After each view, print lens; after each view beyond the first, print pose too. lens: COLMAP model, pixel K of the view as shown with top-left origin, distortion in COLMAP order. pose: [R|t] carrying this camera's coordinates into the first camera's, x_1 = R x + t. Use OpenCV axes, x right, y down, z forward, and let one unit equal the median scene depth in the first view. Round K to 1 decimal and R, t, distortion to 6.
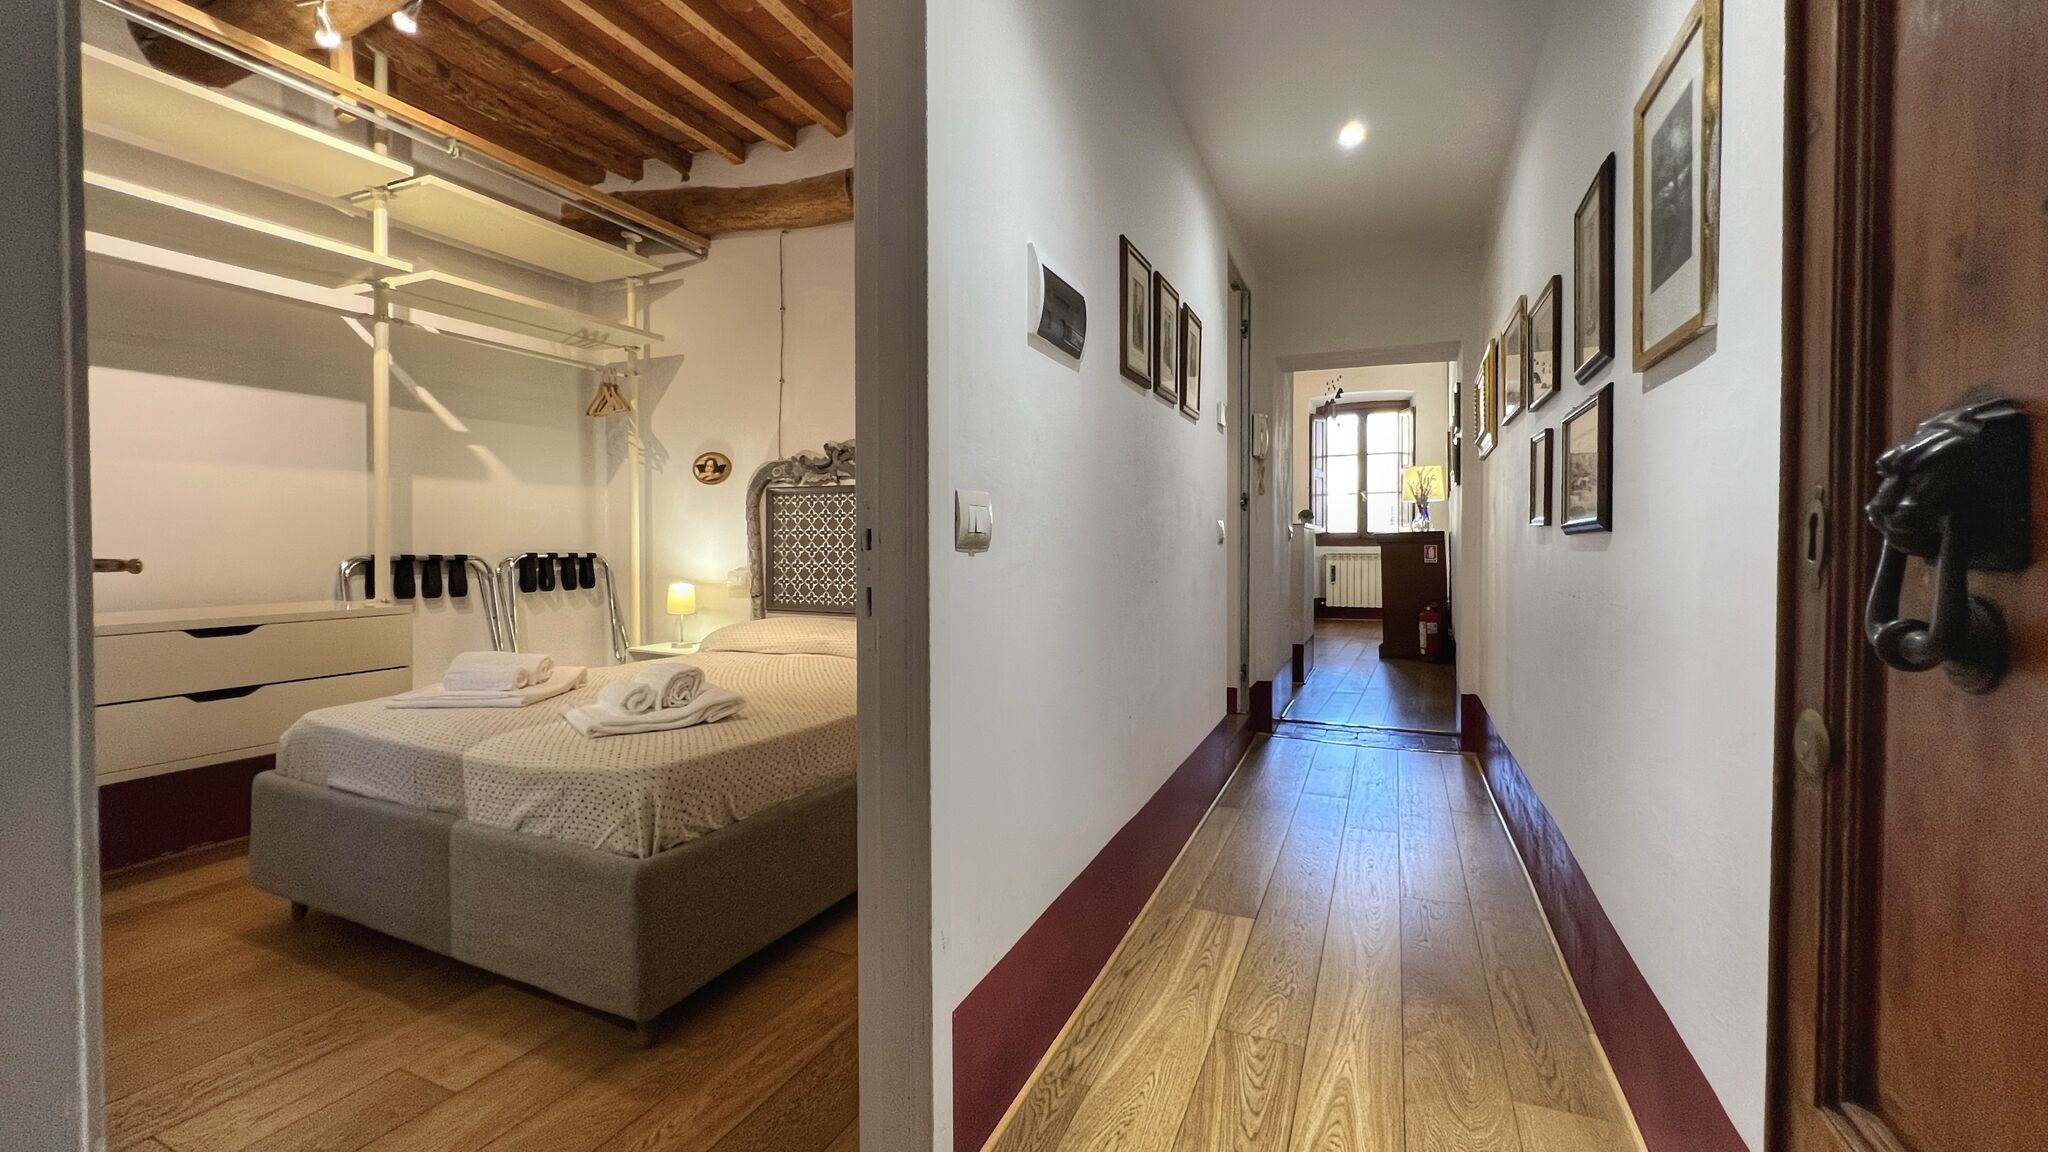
lens RADIAL K [[826.7, 0, 1024.0], [0, 826.7, 576.0], [0, 0, 1]] dist [-0.000134, 0.000046]
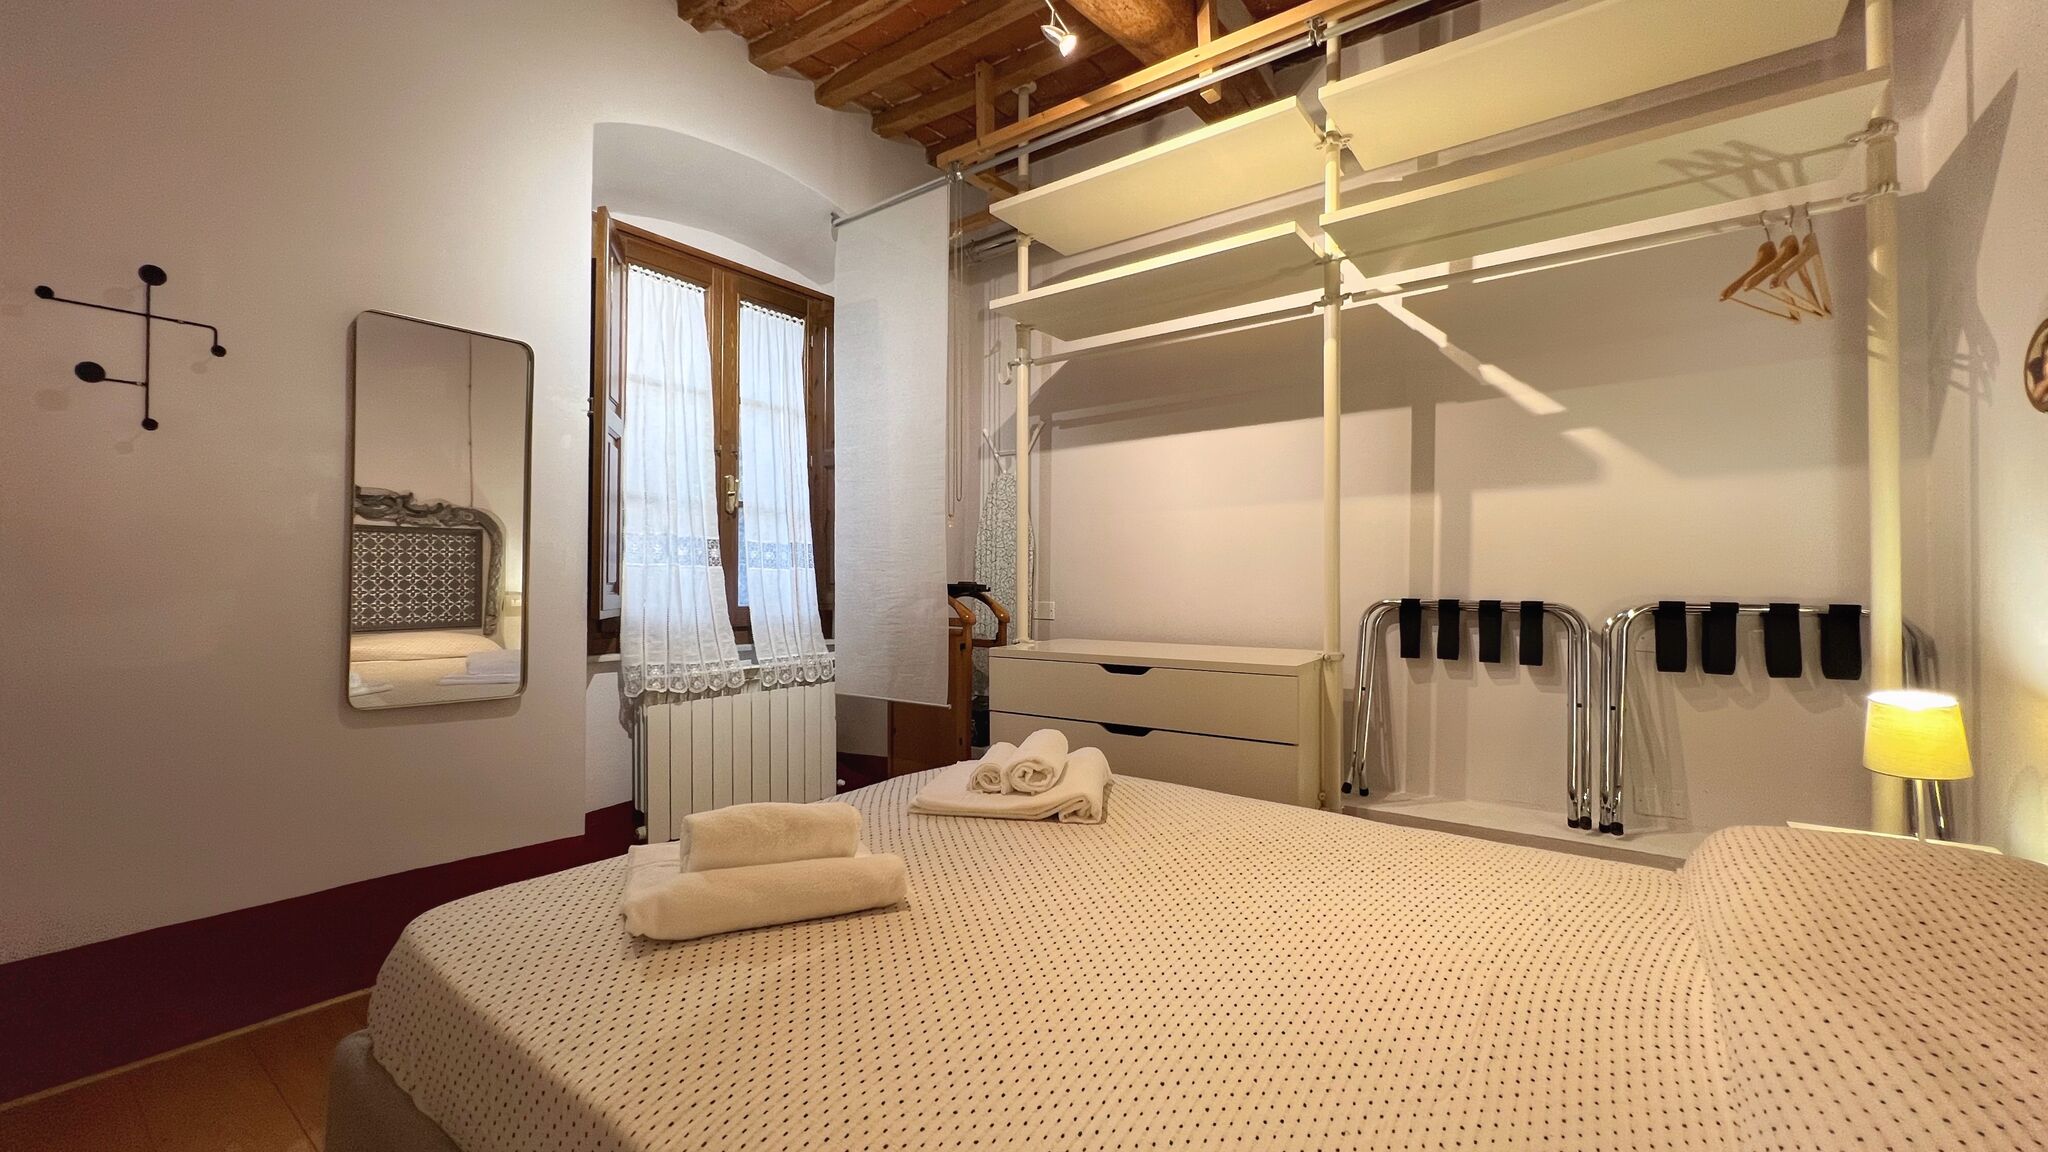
lens RADIAL K [[826.7, 0, 1024.0], [0, 826.7, 576.0], [0, 0, 1]] dist [-0.000134, 0.000046]
pose [[-0.195799, -0.013202, -0.980555, 0.037824], [-0.041571, 0.999122, -0.005151, -0.024007], [0.979763, 0.039754, -0.196176, 0.682439]]
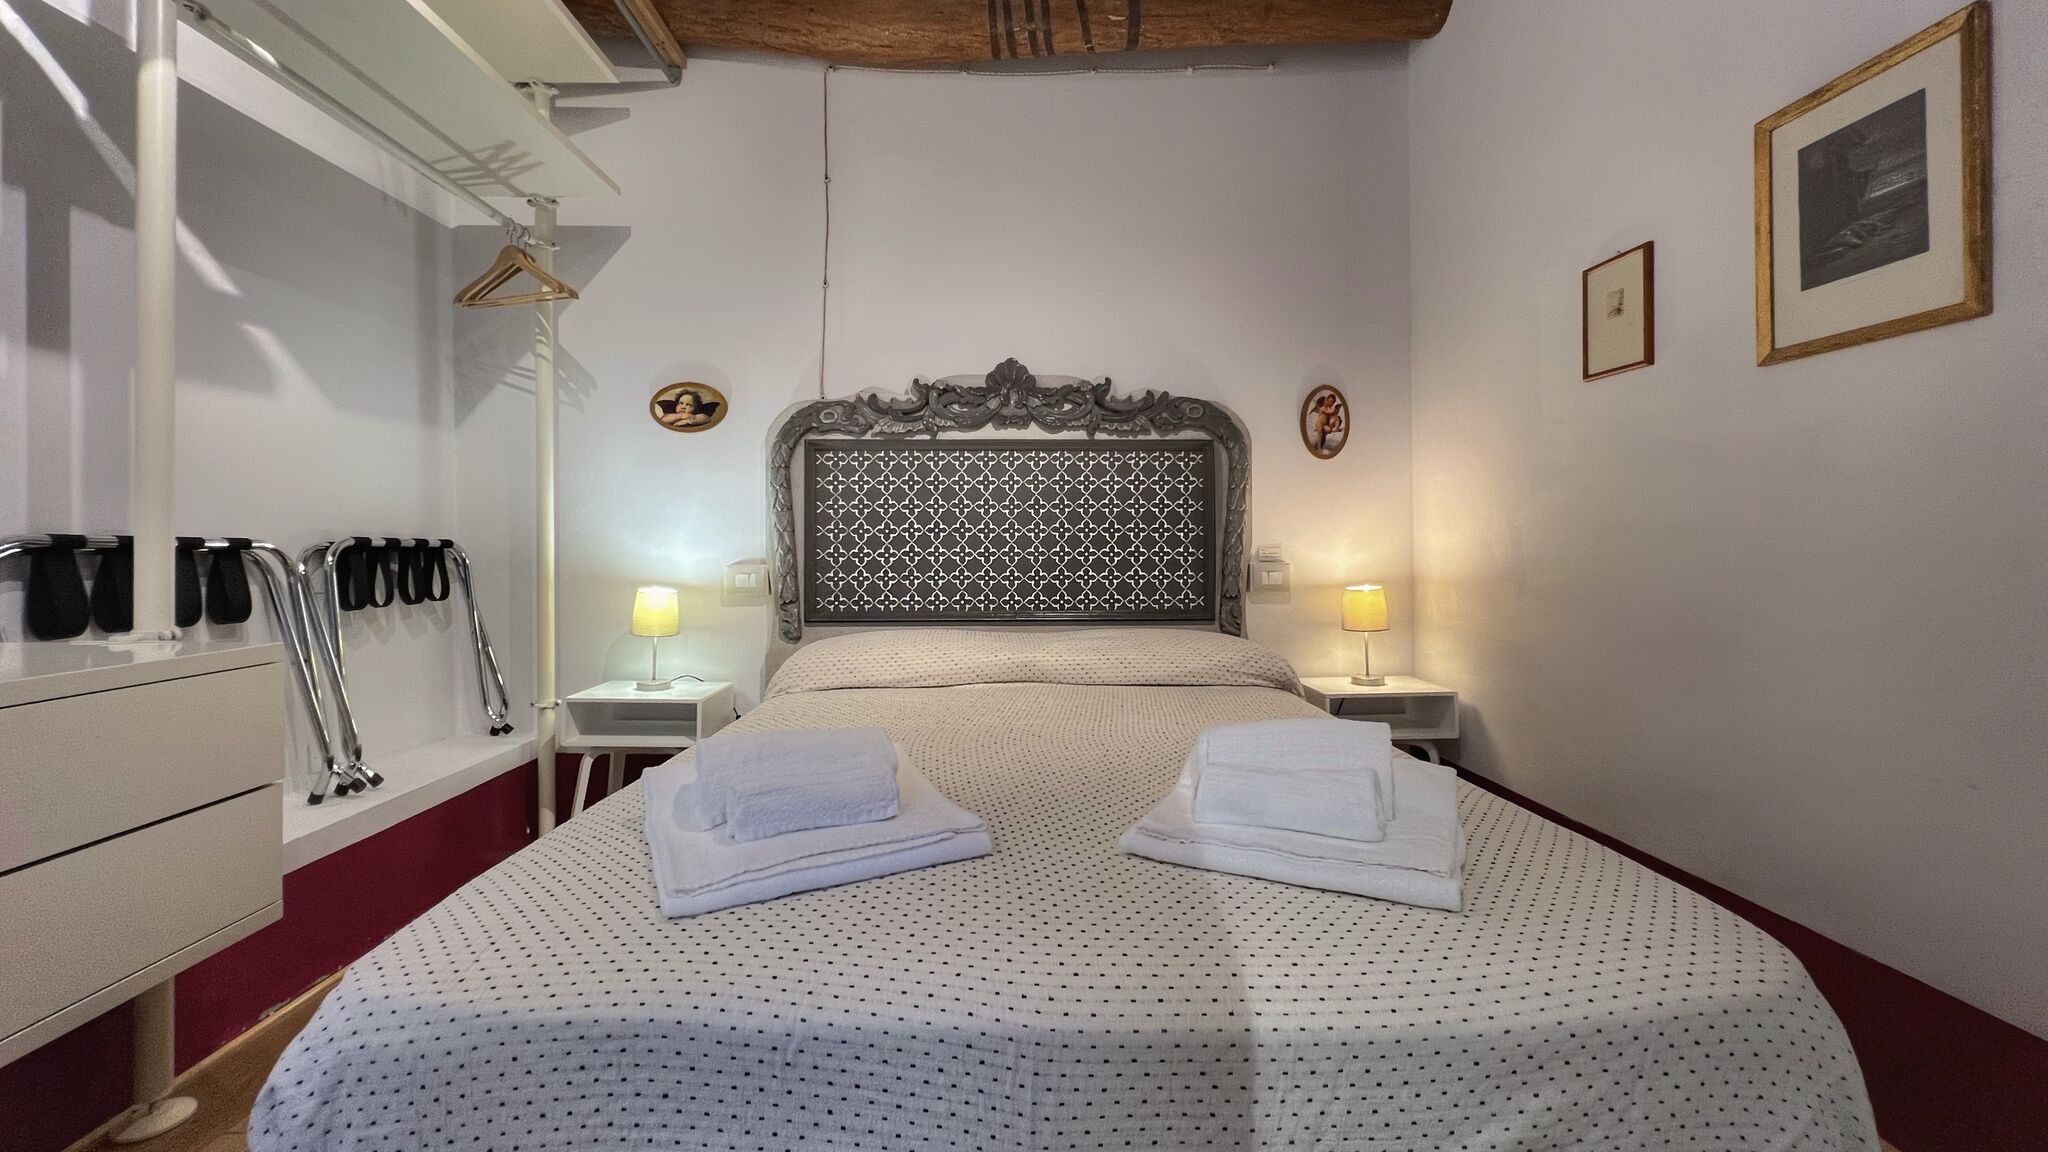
lens RADIAL K [[812.3, 0, 1023.4], [0, 812.3, 554.3], [0, 0, 1]] dist [0.001423, 0.000061]
pose [[0.903753, -0.010193, 0.427934, -0.431413], [0.022262, 0.999483, -0.023208, 0.005370], [-0.427476, 0.030502, 0.903512, 0.331304]]
